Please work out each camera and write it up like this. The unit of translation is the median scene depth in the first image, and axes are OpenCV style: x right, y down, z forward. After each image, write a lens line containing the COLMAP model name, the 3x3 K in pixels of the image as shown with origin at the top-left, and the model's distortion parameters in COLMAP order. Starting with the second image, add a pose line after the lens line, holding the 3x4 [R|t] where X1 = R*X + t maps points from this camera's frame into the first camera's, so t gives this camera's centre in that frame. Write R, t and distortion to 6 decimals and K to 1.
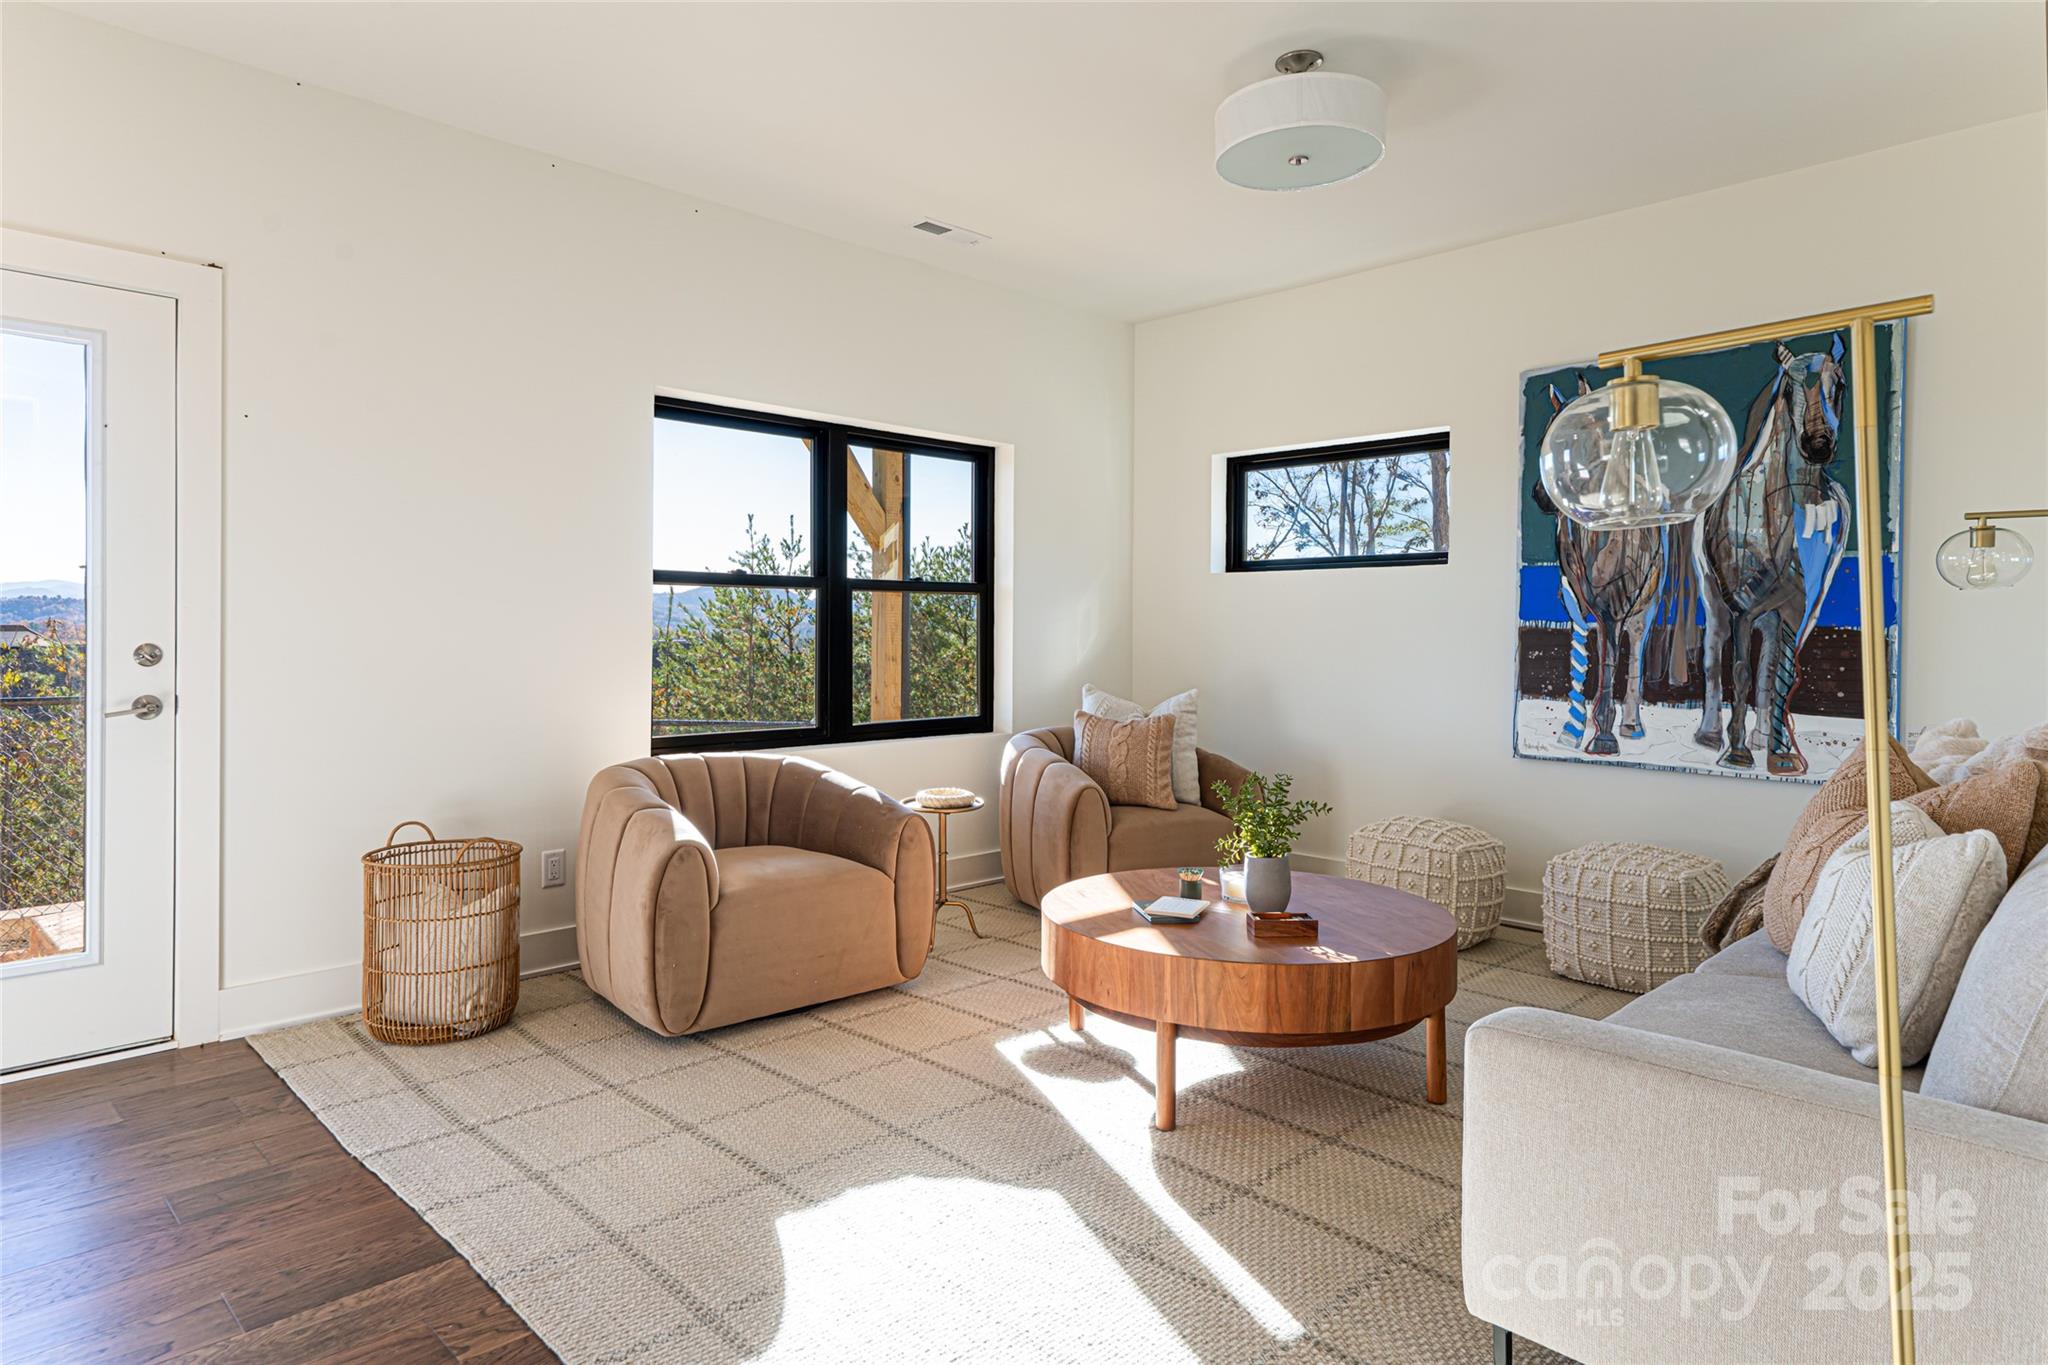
lens RADIAL K [[1119.8, 0, 1023.2], [0, 1119.8, 667.6], [0, 0, 1]] dist [0.005882, 0.000003]
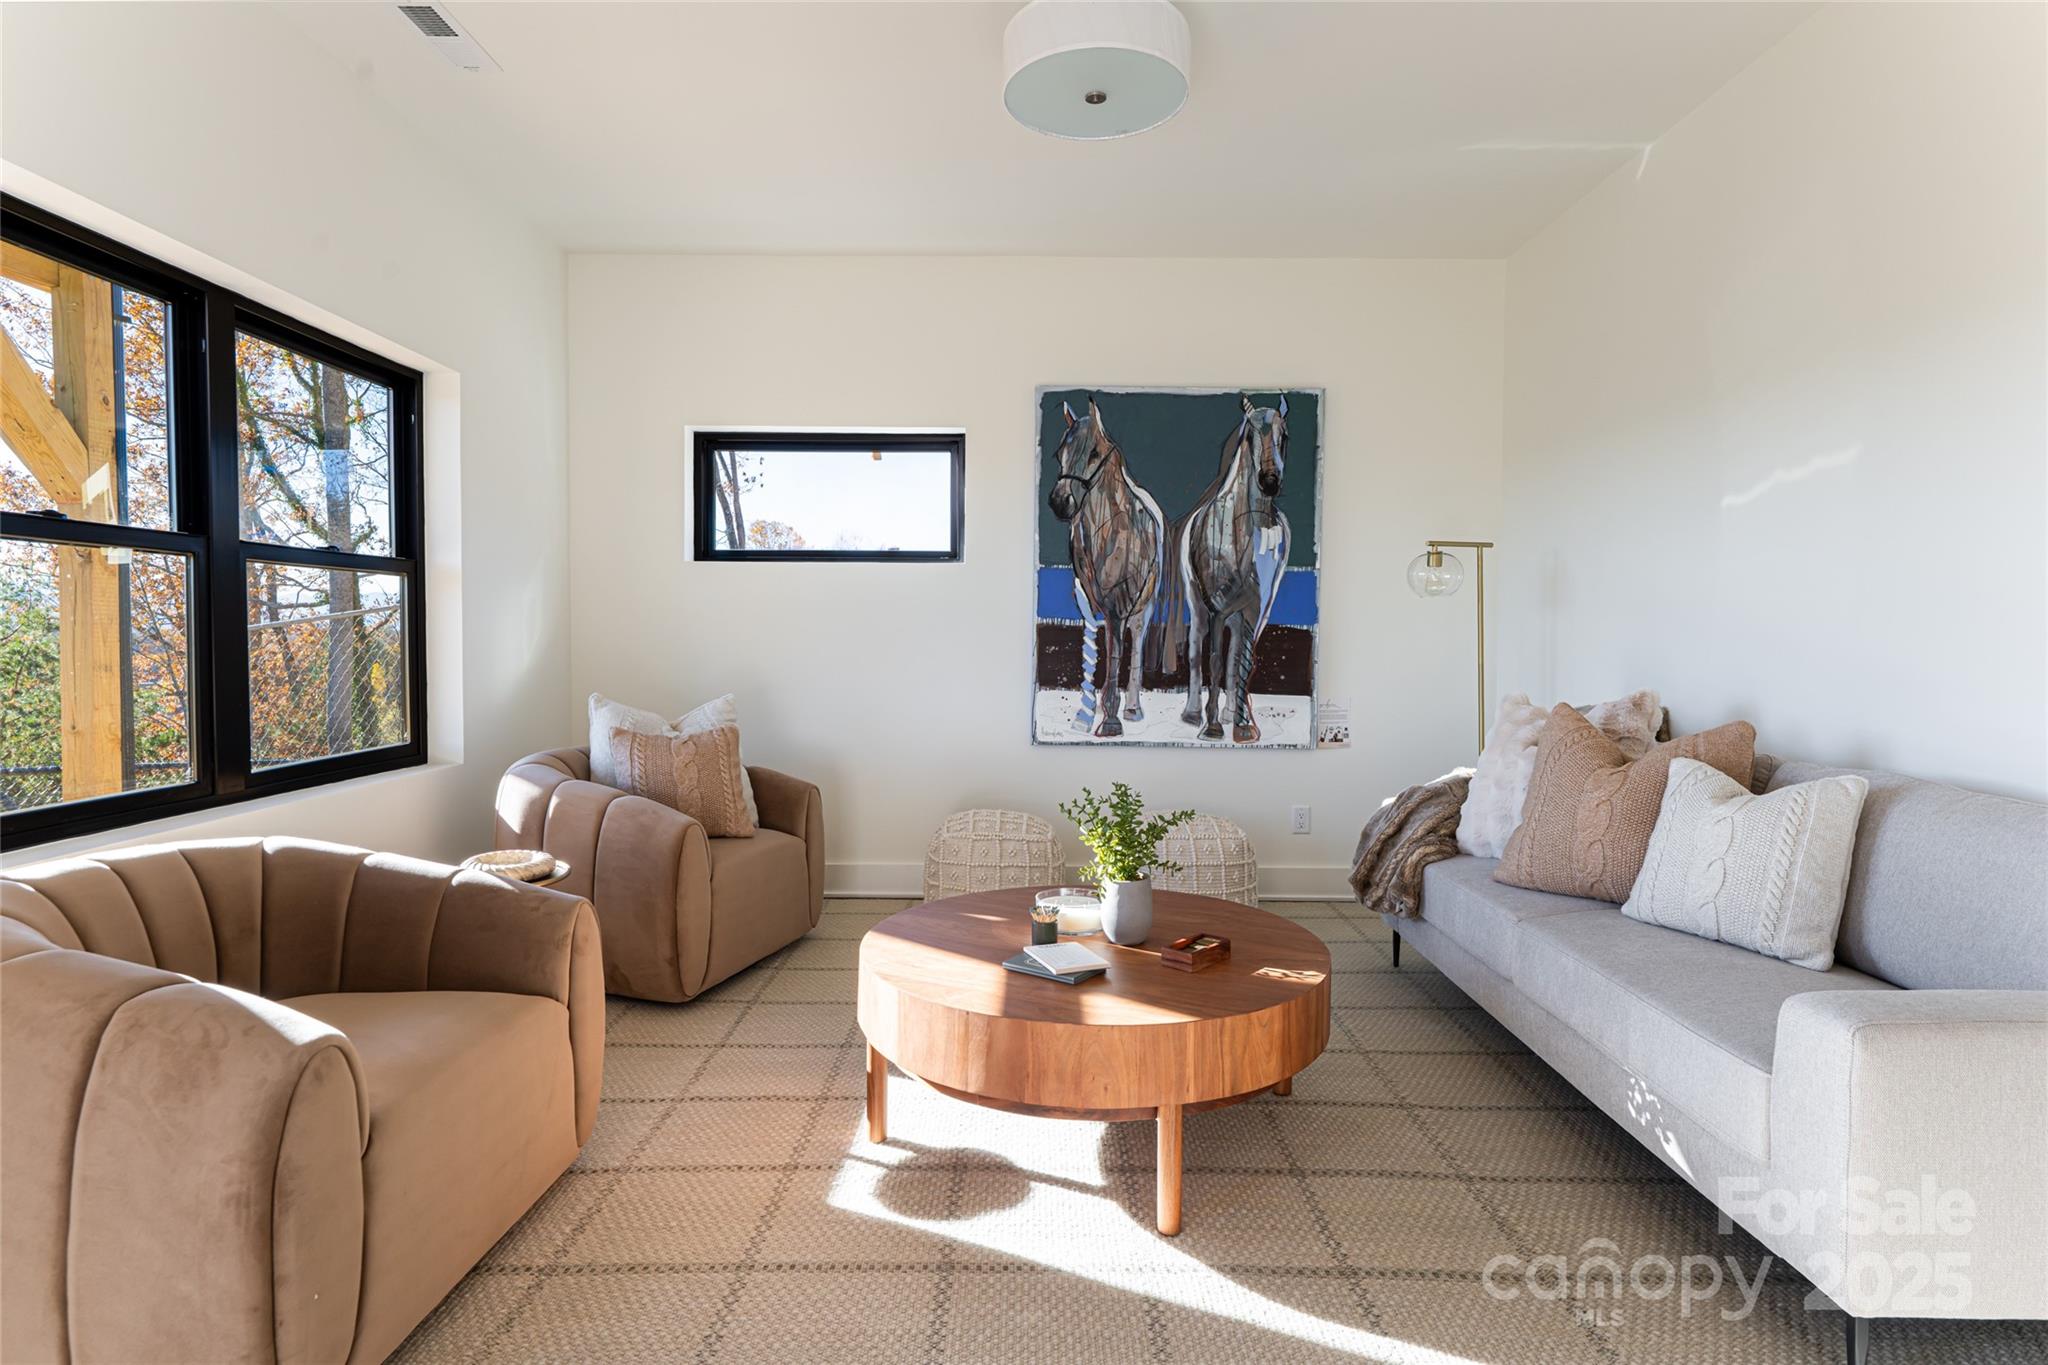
lens RADIAL K [[1028.7, 0, 1027.8], [0, 1028.7, 679.5], [0, 0, 1]] dist [-0.004220, -0.000206]
pose [[0.720838, -0.031865, 0.692370, -0.283499], [0.020685, 0.999487, 0.024464, -0.008019], [-0.692794, -0.003313, 0.721128, 0.330589]]
